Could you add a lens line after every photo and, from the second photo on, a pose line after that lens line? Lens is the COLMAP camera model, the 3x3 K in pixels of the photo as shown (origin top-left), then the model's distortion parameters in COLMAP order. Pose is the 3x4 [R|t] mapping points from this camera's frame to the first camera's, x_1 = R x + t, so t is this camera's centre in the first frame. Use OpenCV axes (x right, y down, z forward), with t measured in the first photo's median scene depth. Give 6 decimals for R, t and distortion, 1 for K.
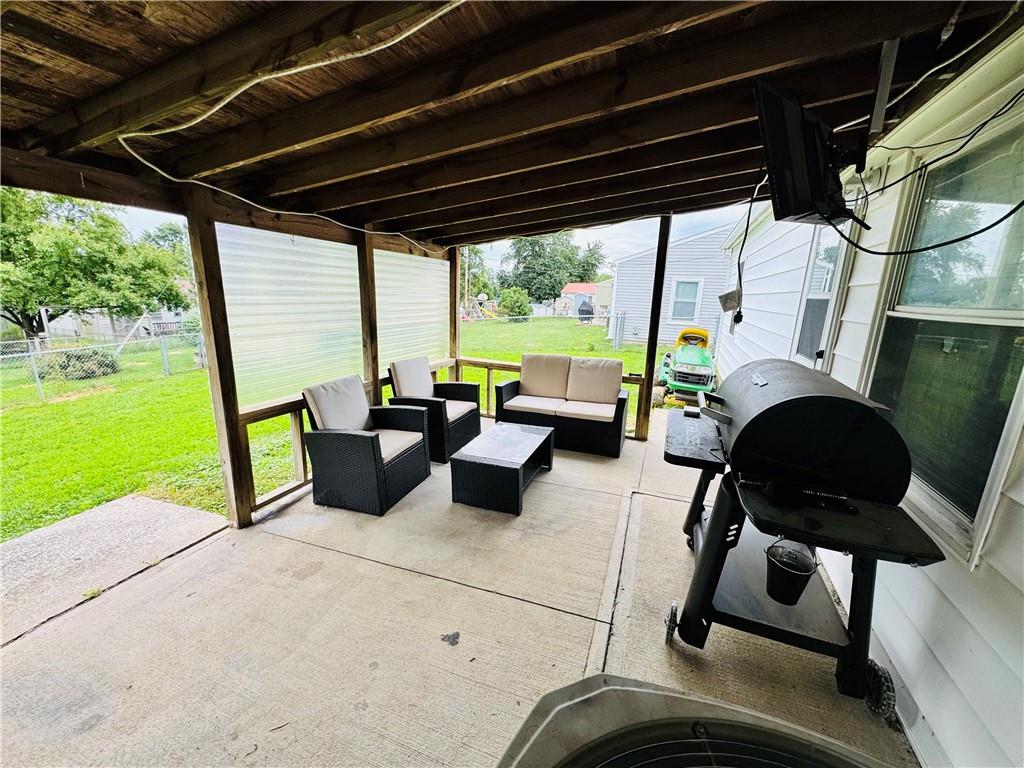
lens RADIAL K [[408.6, 0, 512.0], [0, 408.6, 384.0], [0, 0, 1]] dist [-0.004235, 0.000121]
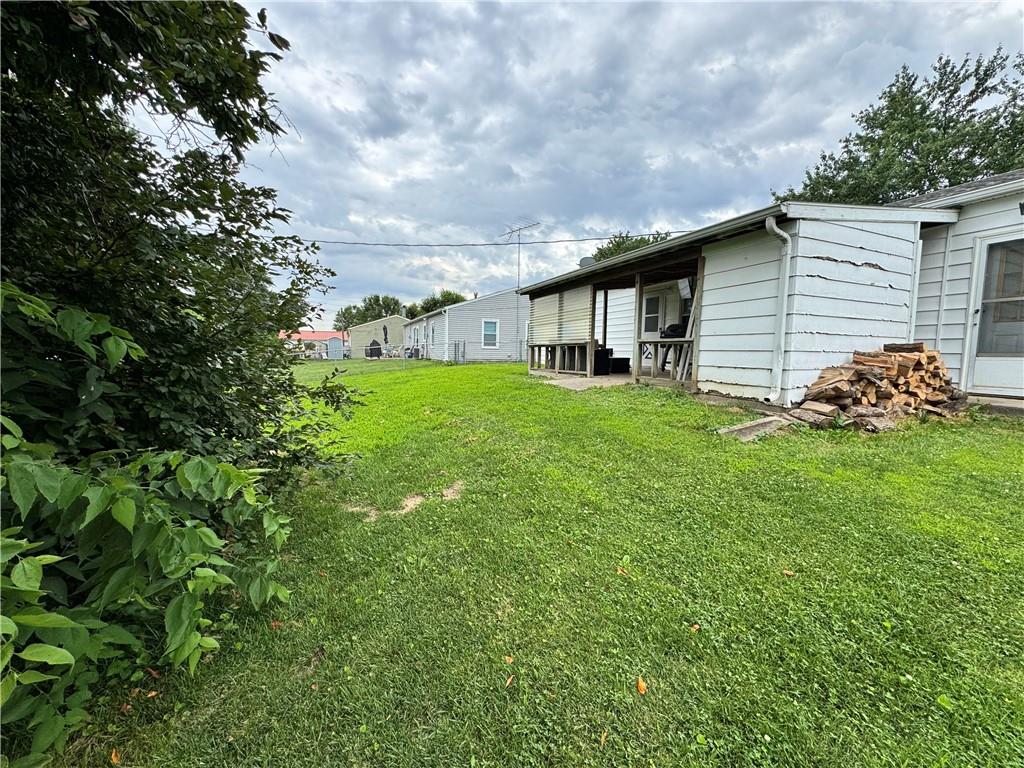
lens RADIAL K [[408.6, 0, 512.0], [0, 408.6, 384.0], [0, 0, 1]] dist [-0.004235, 0.000121]
pose [[0.707379, -0.063707, 0.703957, -2.167227], [0.149536, 0.986876, -0.060952, 0.325465], [-0.690835, 0.148383, 0.707622, -0.475478]]
